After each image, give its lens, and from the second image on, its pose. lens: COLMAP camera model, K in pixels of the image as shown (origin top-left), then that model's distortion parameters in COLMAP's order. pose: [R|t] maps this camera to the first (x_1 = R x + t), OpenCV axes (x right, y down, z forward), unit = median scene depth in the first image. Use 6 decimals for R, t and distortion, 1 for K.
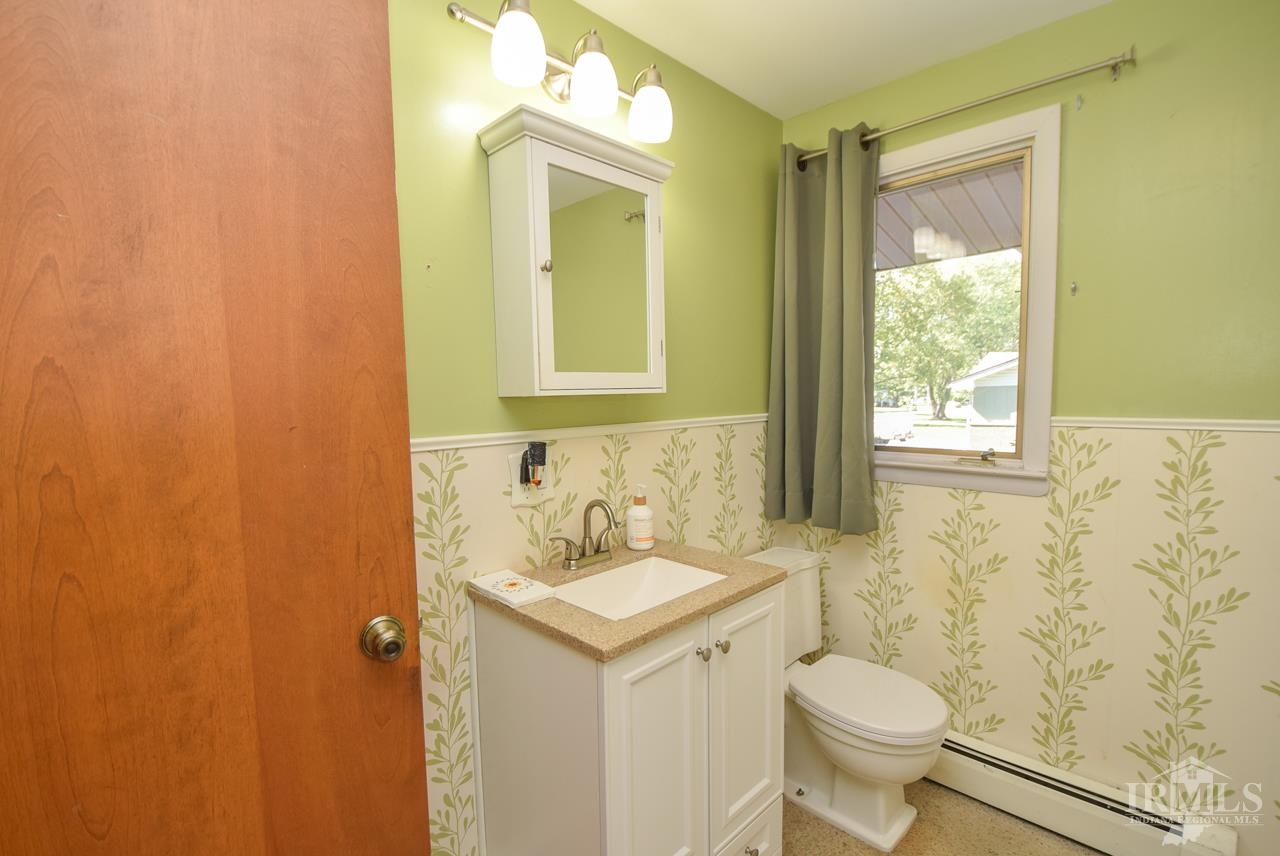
lens RADIAL K [[578.2, 0, 638.0], [0, 578.2, 437.0], [0, 0, 1]] dist [0.010771, -0.017547]
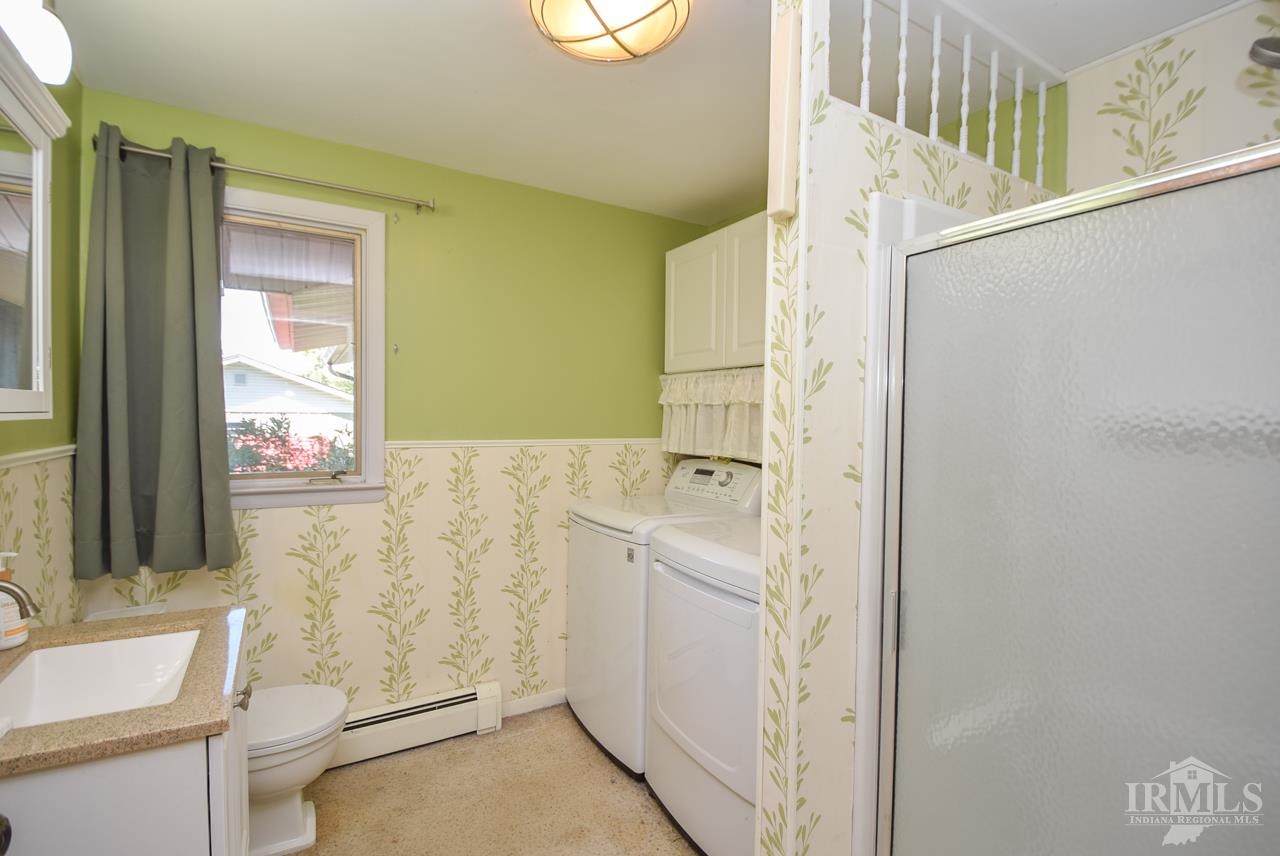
lens RADIAL K [[561.8, 0, 637.1], [0, 561.8, 437.3], [0, 0, 1]] dist [0.016479, -0.023615]
pose [[0.255166, -0.013993, 0.966796, -0.387999], [0.057652, 0.998336, -0.000767, -0.008940], [-0.965177, 0.055933, 0.255548, 0.094255]]
